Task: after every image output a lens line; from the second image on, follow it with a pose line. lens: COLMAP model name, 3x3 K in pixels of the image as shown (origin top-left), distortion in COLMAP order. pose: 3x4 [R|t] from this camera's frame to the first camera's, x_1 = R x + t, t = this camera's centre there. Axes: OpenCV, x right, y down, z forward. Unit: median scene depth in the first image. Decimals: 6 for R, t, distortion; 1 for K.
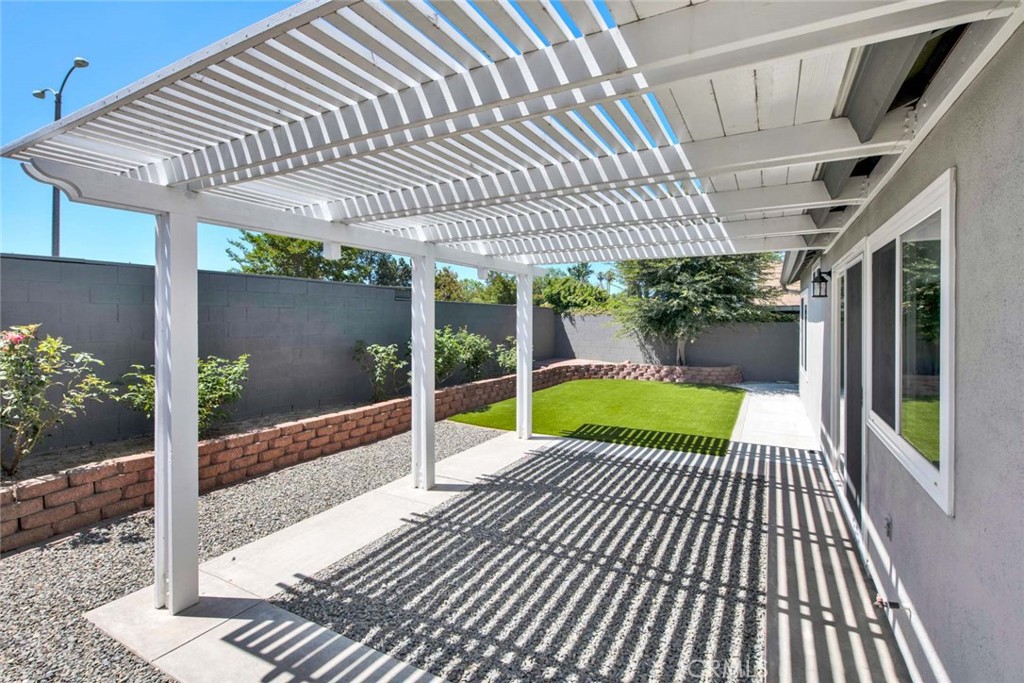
lens RADIAL K [[465.6, 0, 542.9], [0, 465.6, 320.4], [0, 0, 1]] dist [-0.004282, -0.001017]
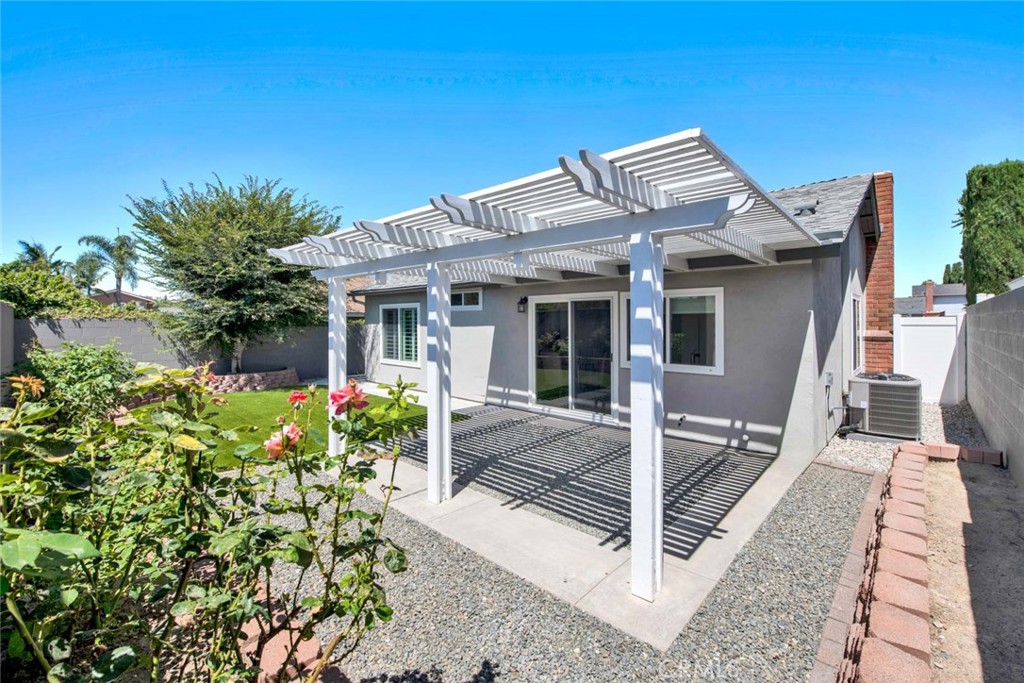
lens RADIAL K [[427.3, 0, 518.8], [0, 427.3, 334.6], [0, 0, 1]] dist [-0.009816, -0.001000]
pose [[0.266207, -0.026096, 0.963563, -0.422776], [0.001509, 0.999644, 0.026656, -0.005415], [-0.963915, -0.005642, 0.266151, 0.238089]]
